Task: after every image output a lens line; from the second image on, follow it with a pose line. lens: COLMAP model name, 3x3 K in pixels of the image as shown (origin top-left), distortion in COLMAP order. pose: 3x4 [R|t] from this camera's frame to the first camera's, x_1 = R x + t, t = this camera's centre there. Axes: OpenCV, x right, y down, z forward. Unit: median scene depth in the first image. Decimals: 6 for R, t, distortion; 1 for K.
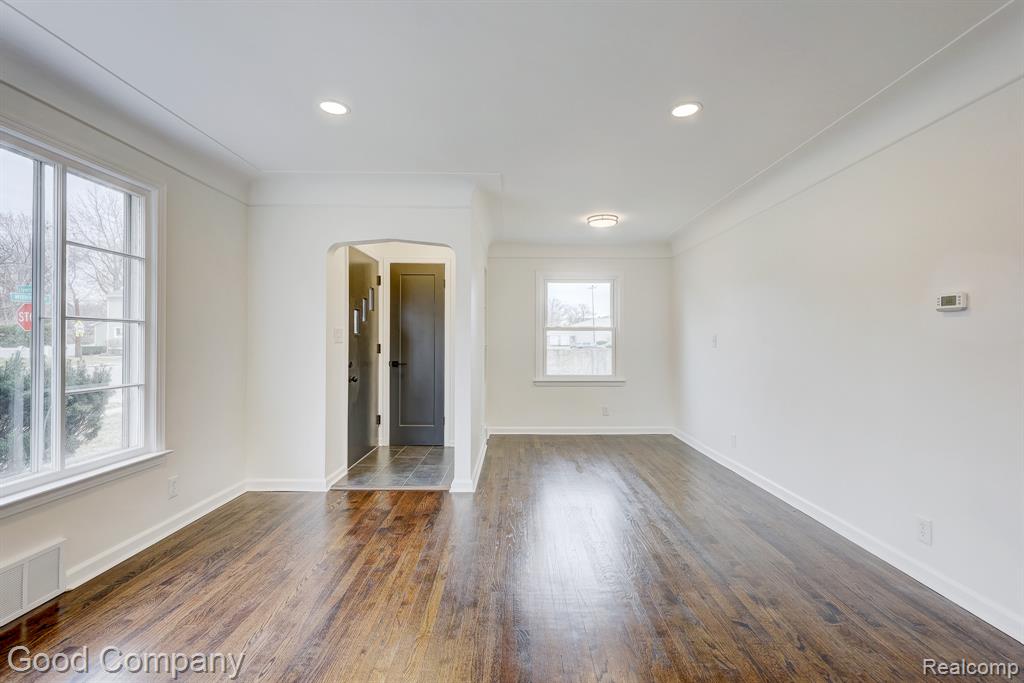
lens RADIAL K [[429.0, 0, 522.1], [0, 429.0, 341.8], [0, 0, 1]] dist [0.004713, 0.000686]
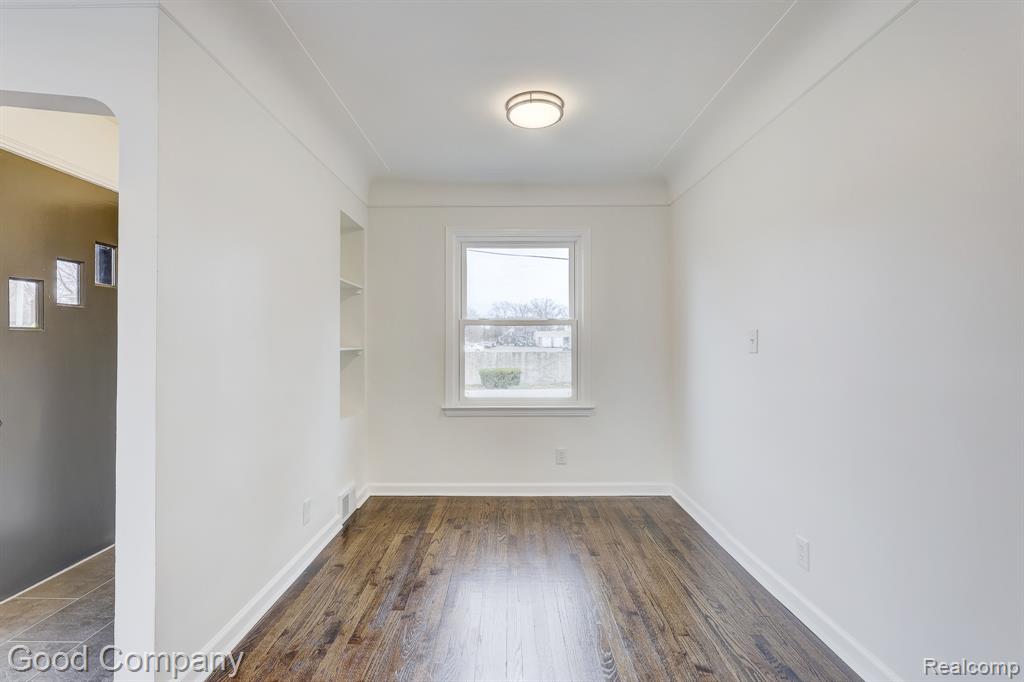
lens RADIAL K [[450.5, 0, 503.1], [0, 450.5, 345.0], [0, 0, 1]] dist [0.002292, 0.000018]
pose [[0.999790, -0.003775, -0.020159, 0.130418], [0.003843, 0.999987, 0.003324, -0.000123], [0.020146, -0.003401, 0.999791, 0.371067]]
